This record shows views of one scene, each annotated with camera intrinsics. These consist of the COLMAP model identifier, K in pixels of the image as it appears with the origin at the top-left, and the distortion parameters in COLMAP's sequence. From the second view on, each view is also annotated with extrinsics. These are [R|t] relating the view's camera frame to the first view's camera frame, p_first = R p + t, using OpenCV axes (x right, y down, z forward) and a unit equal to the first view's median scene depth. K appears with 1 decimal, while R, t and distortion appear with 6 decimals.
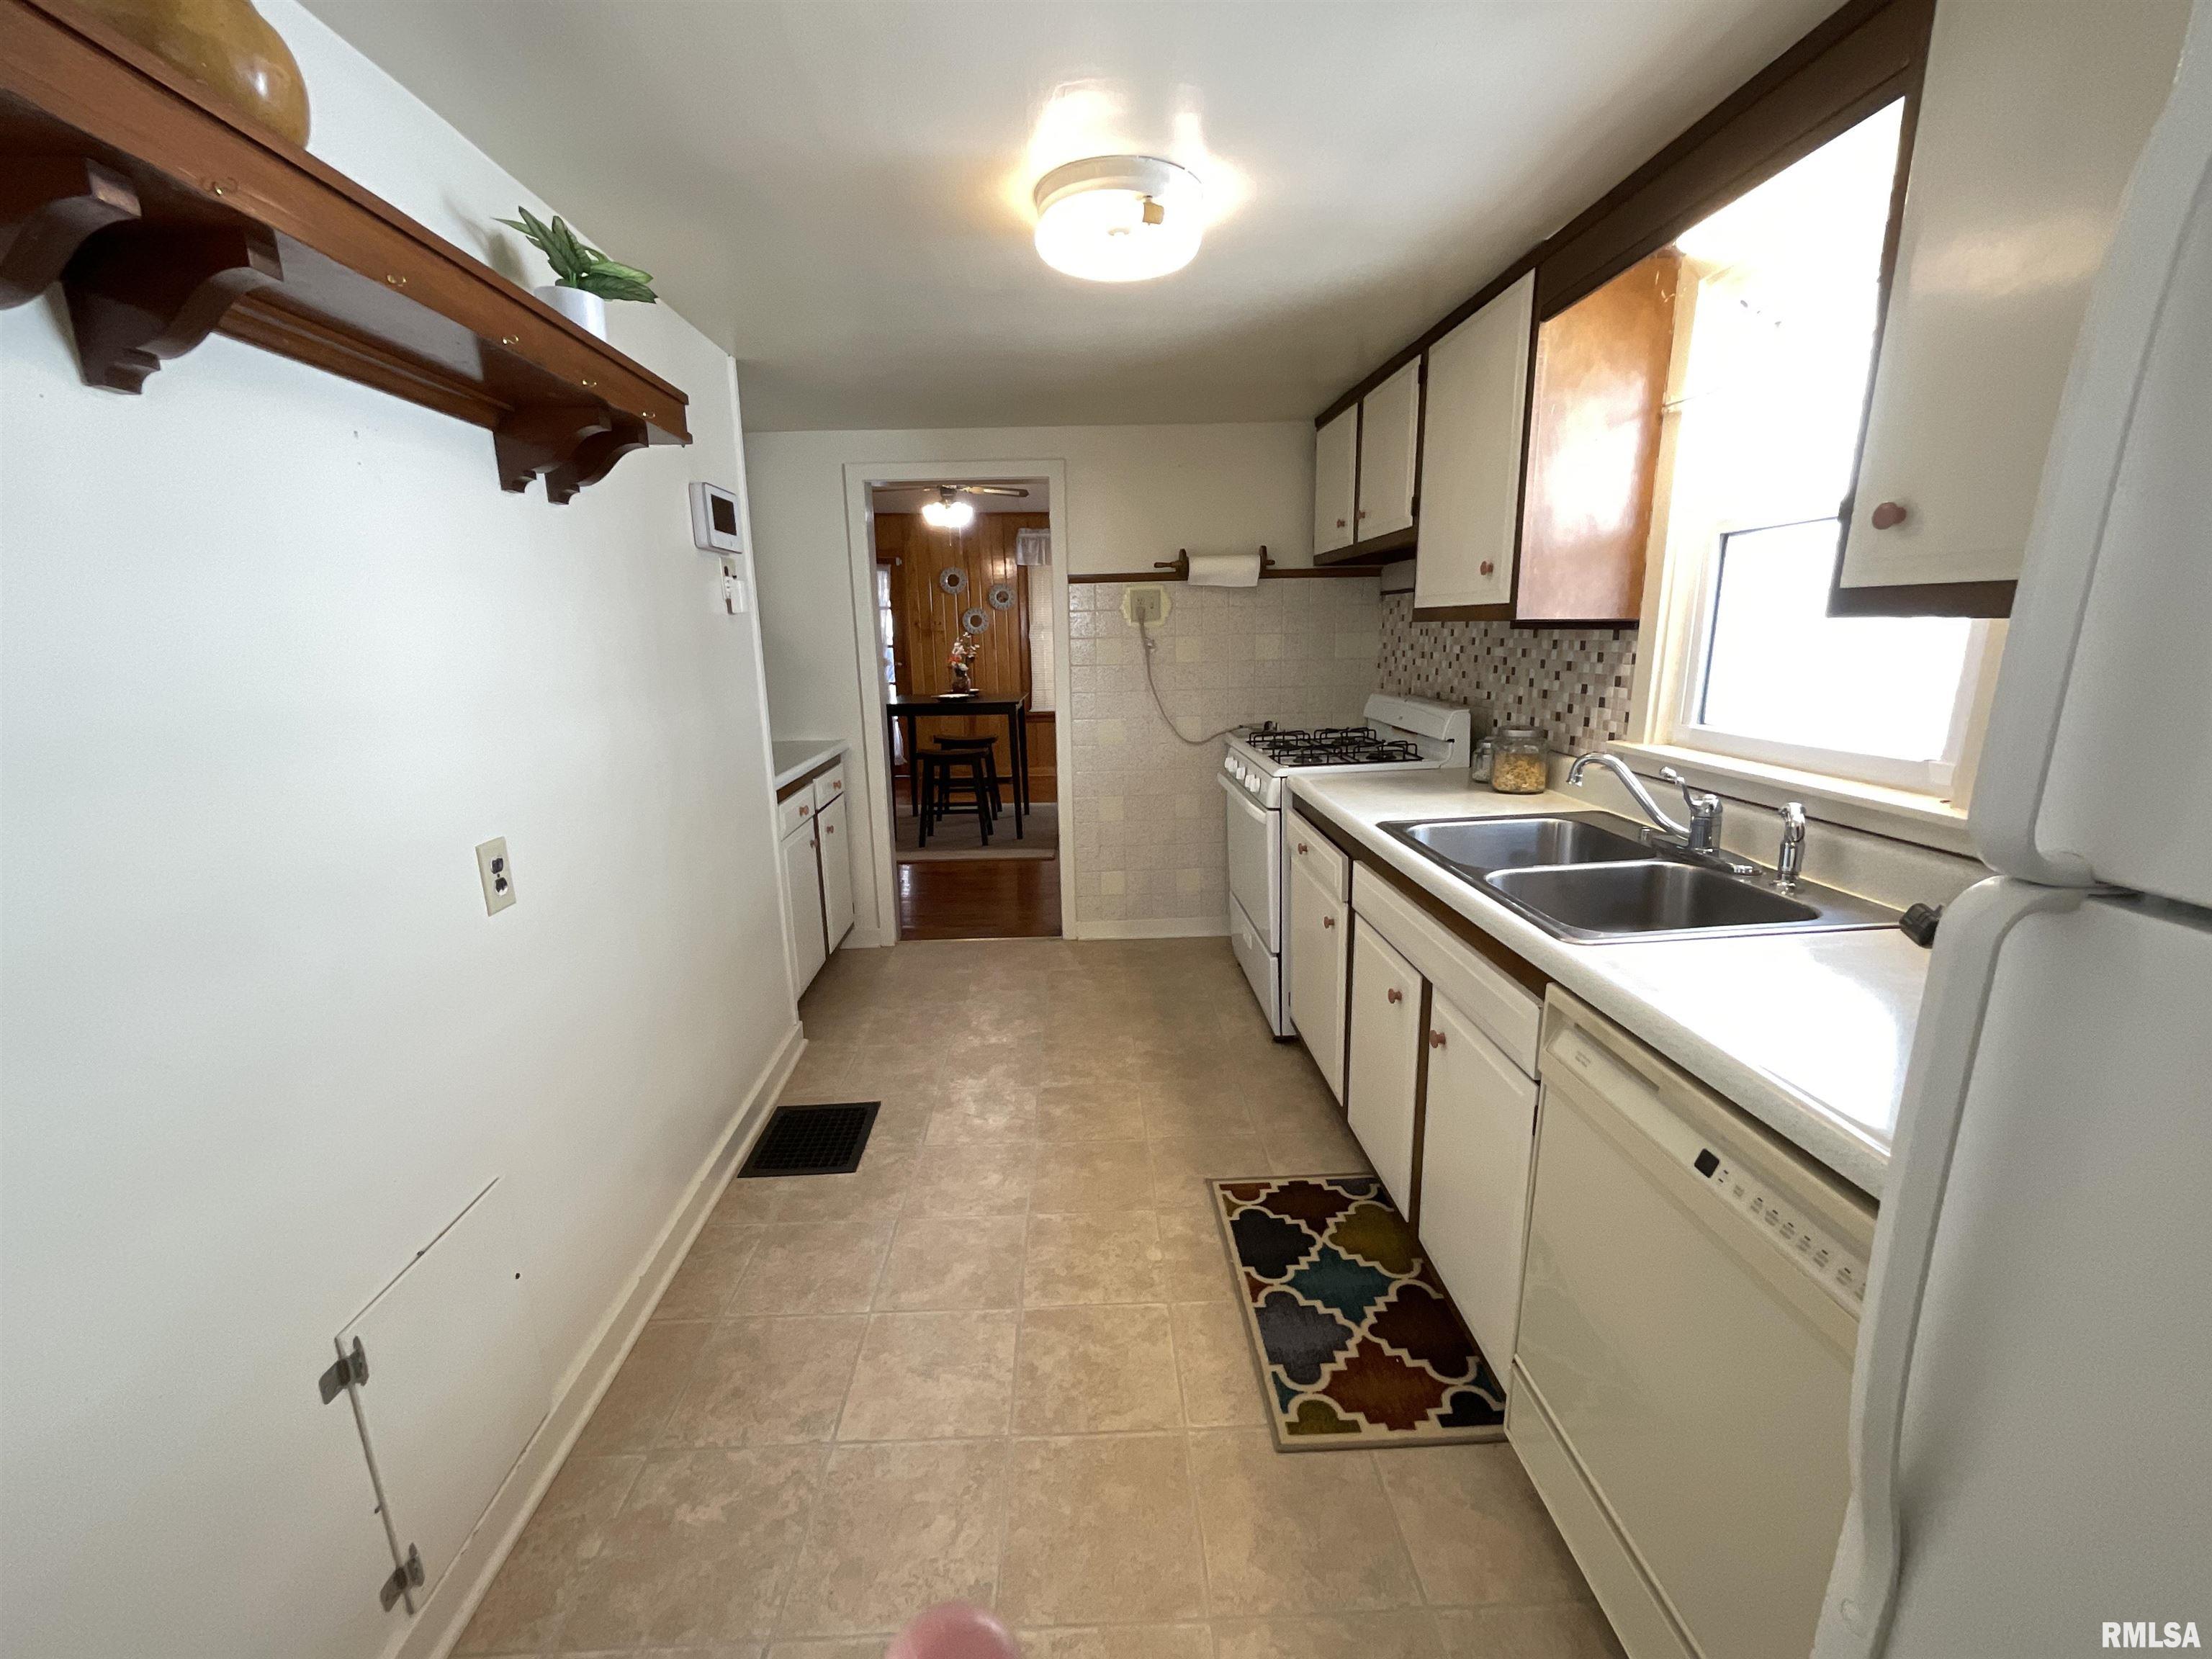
lens RADIAL K [[897.6, 0, 1106.0], [0, 897.6, 835.7], [0, 0, 1]] dist [-0.010001, -0.000389]
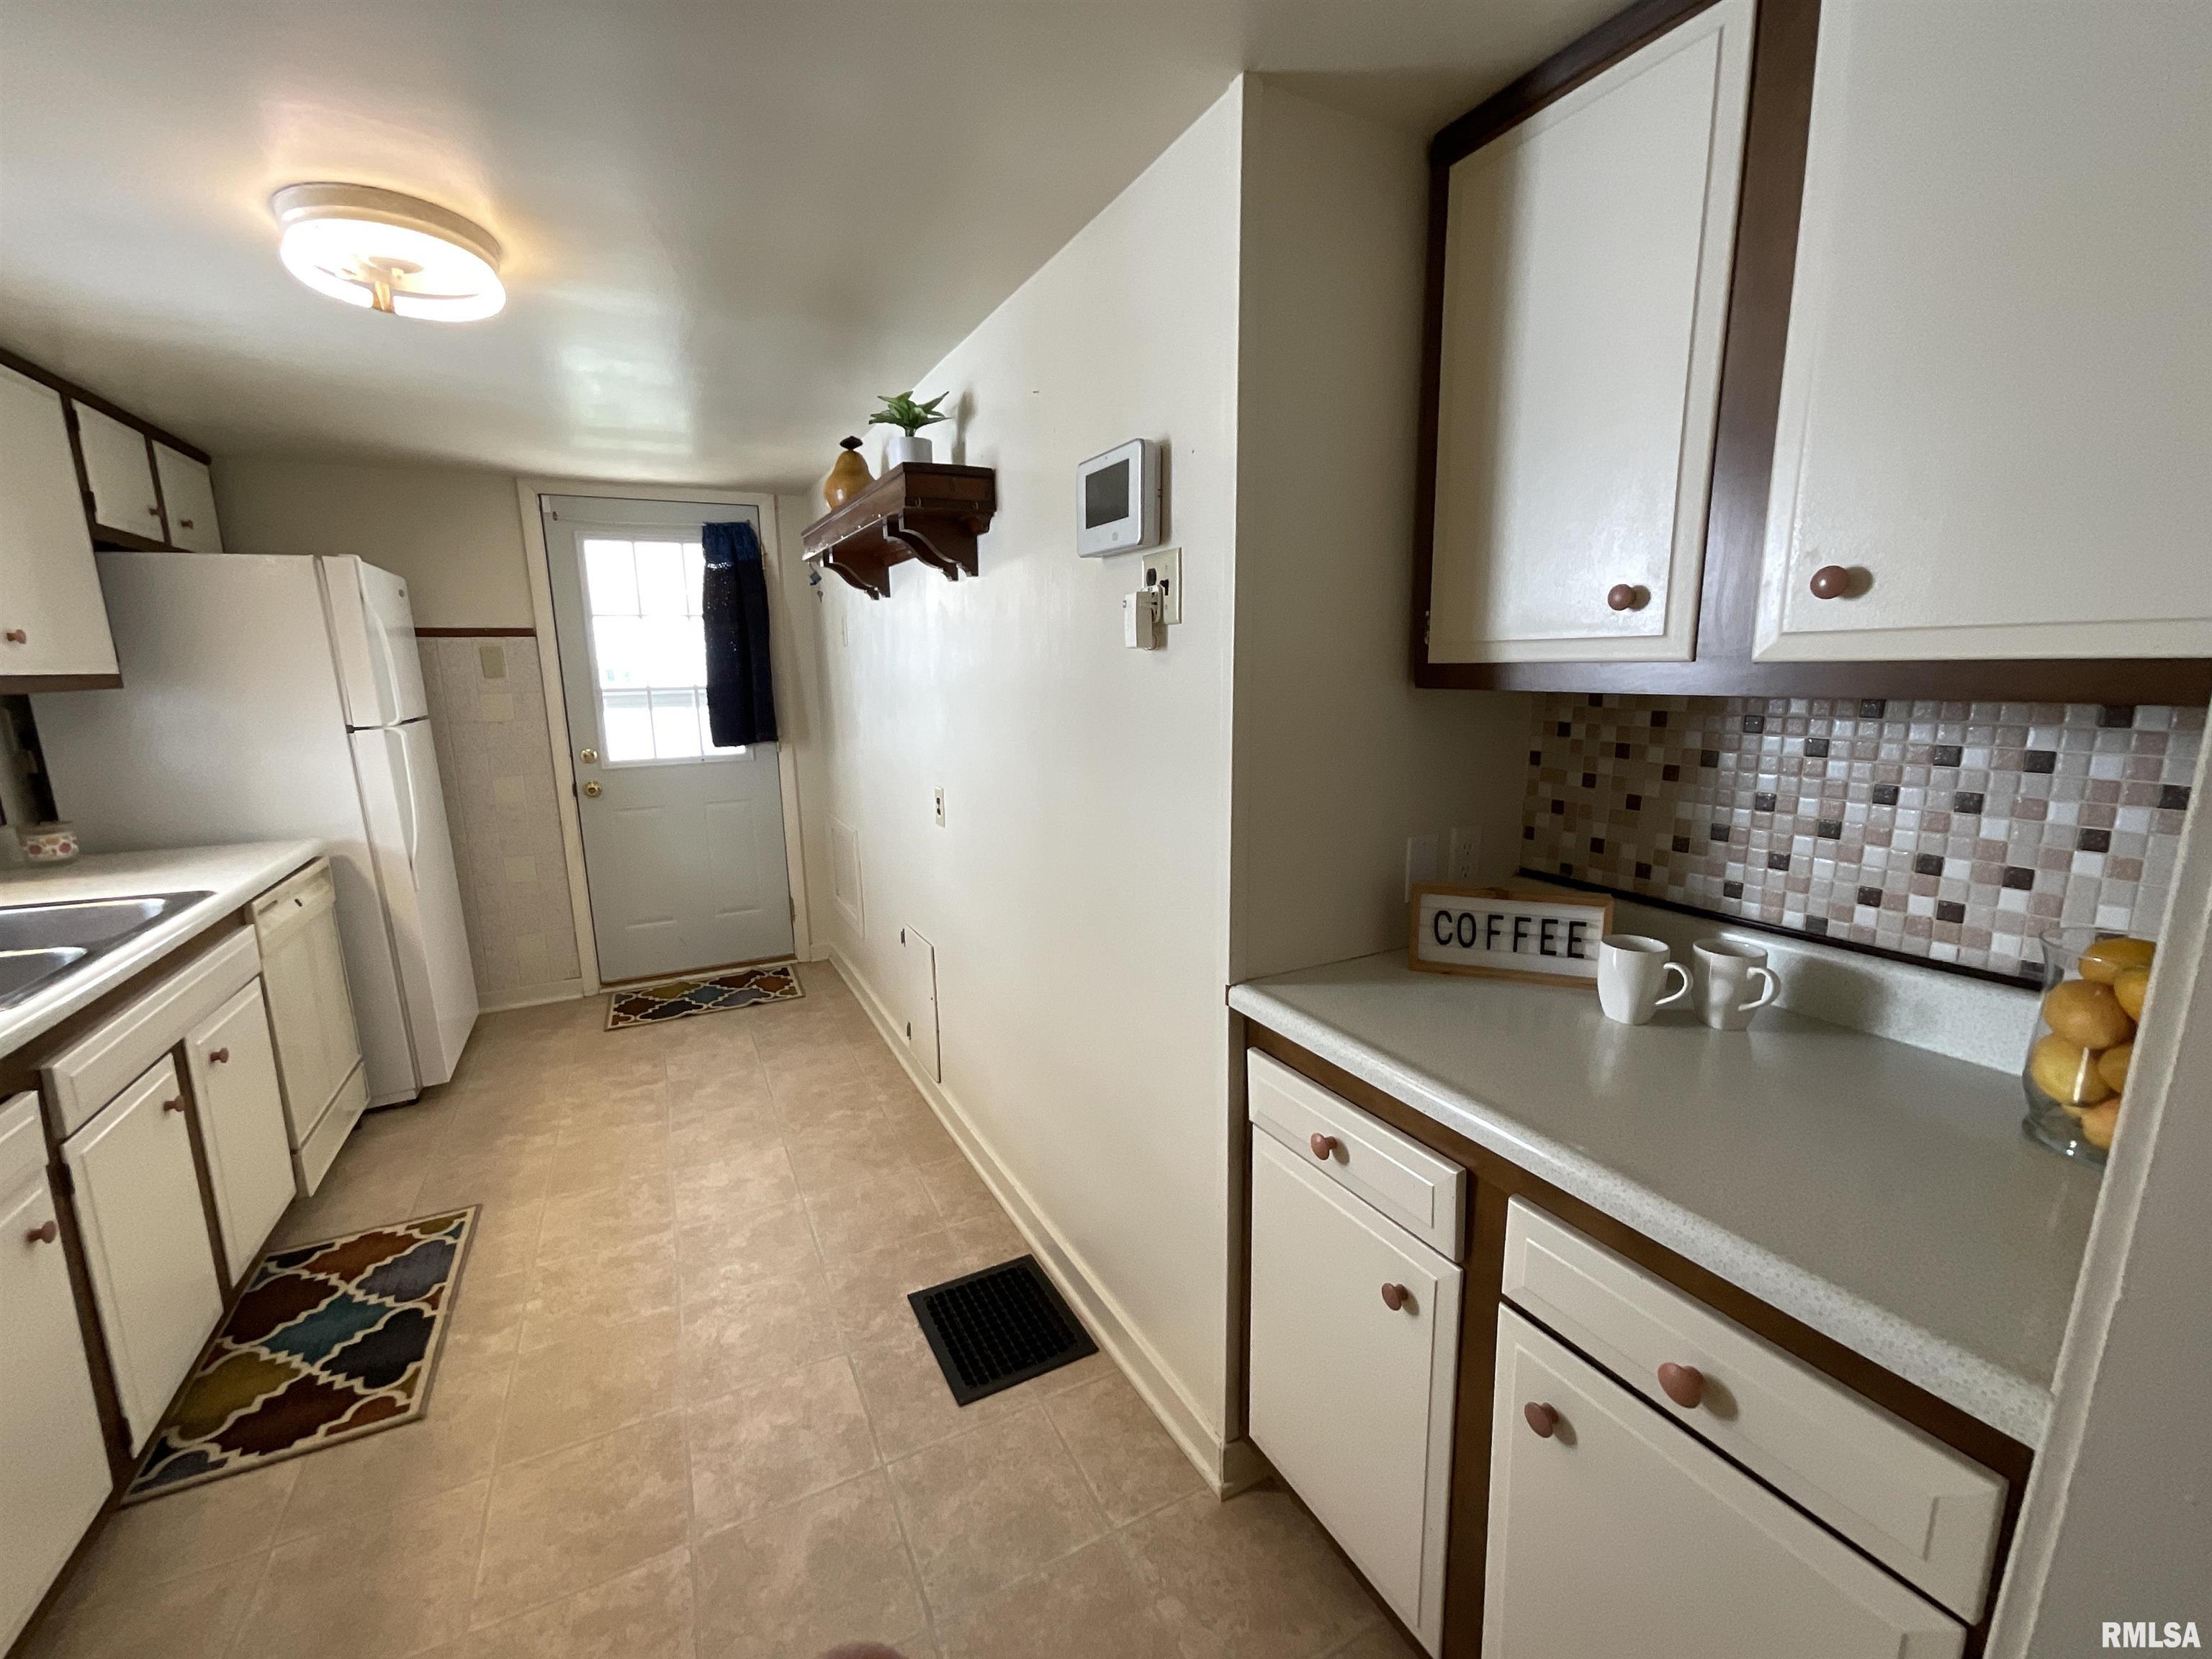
lens RADIAL K [[897.6, 0, 1106.0], [0, 897.6, 835.7], [0, 0, 1]] dist [-0.010001, -0.000389]
pose [[-0.904855, 0.095447, -0.414882, -0.147228], [-0.078536, 0.920391, 0.383030, -0.406733], [0.418413, 0.379170, -0.825325, 1.737332]]
